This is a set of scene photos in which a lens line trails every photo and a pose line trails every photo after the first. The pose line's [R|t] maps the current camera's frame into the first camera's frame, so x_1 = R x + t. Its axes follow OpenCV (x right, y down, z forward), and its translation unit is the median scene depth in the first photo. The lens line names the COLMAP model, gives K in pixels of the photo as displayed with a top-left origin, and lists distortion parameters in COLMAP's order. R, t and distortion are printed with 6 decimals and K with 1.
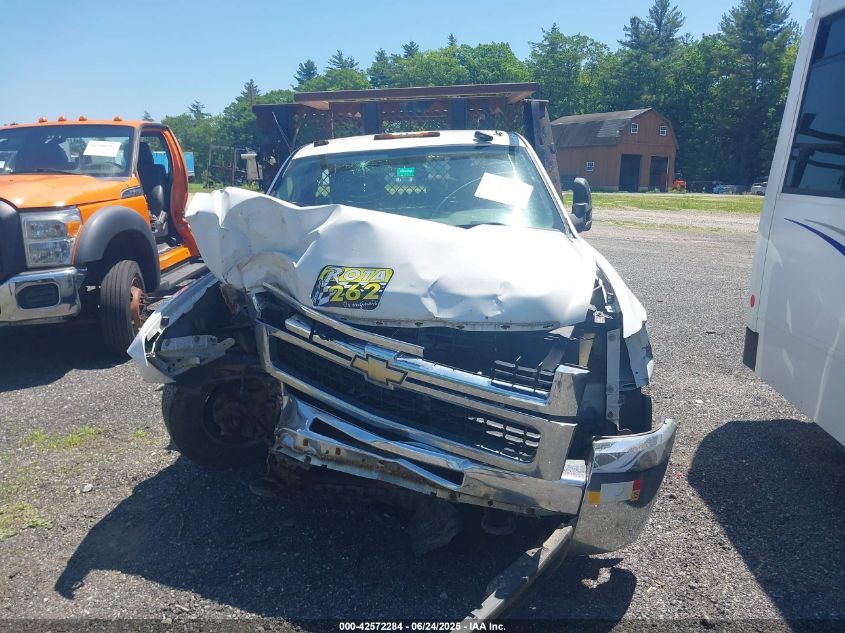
lens RADIAL K [[675.3, 0, 422.5], [0, 675.3, 316.5], [0, 0, 1]] dist [-0.003589, -0.004638]
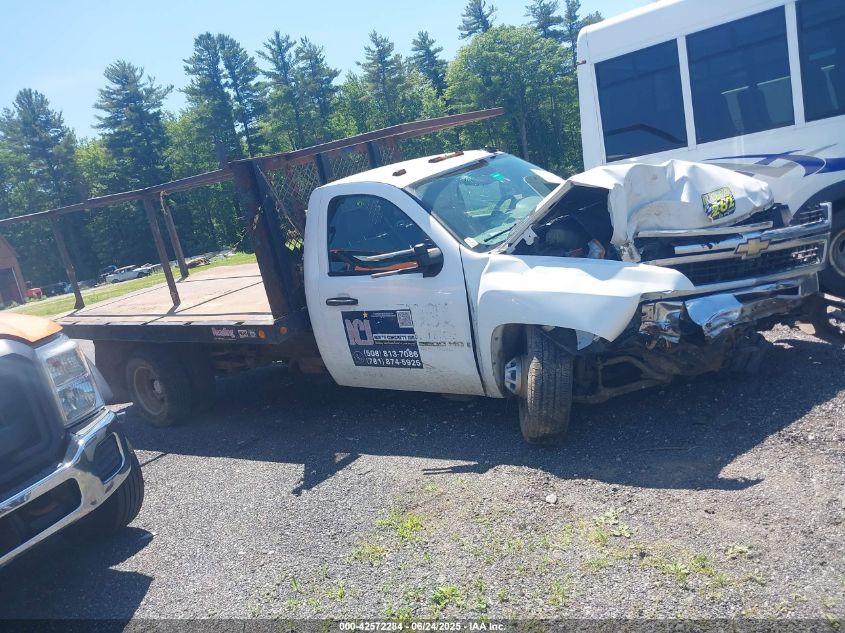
lens RADIAL K [[675.3, 0, 422.5], [0, 675.3, 316.5], [0, 0, 1]] dist [-0.003589, -0.004638]
pose [[0.548445, -0.273325, 0.790254, -1.437030], [0.382997, 0.922219, 0.053163, -0.120851], [-0.743318, 0.273508, 0.610469, 0.529715]]
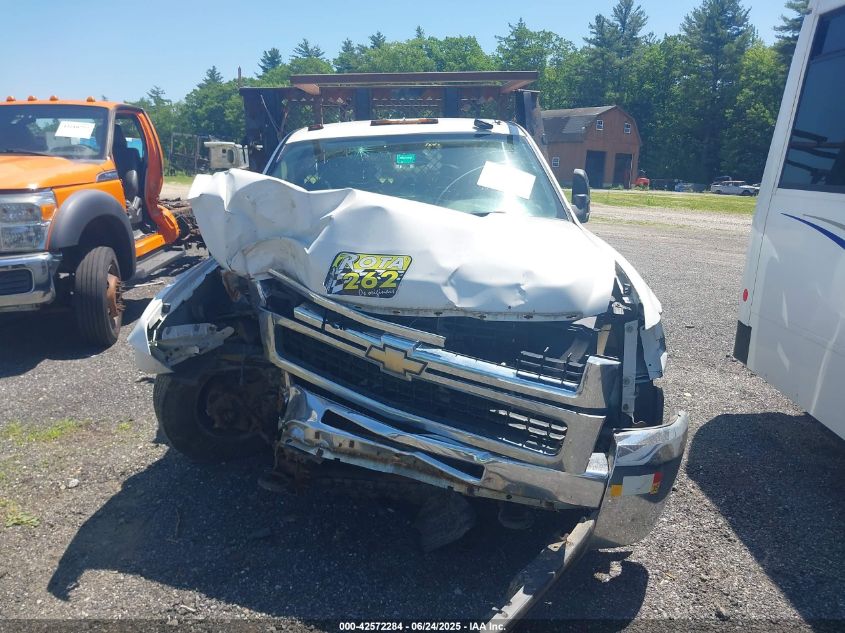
lens RADIAL K [[675.3, 0, 422.5], [0, 675.3, 316.5], [0, 0, 1]] dist [-0.003589, -0.004638]
pose [[0.998456, 0.008784, 0.054846, -0.065263], [-0.009340, 0.999907, 0.009899, 0.005063], [-0.054754, -0.010396, 0.998446, 0.026153]]
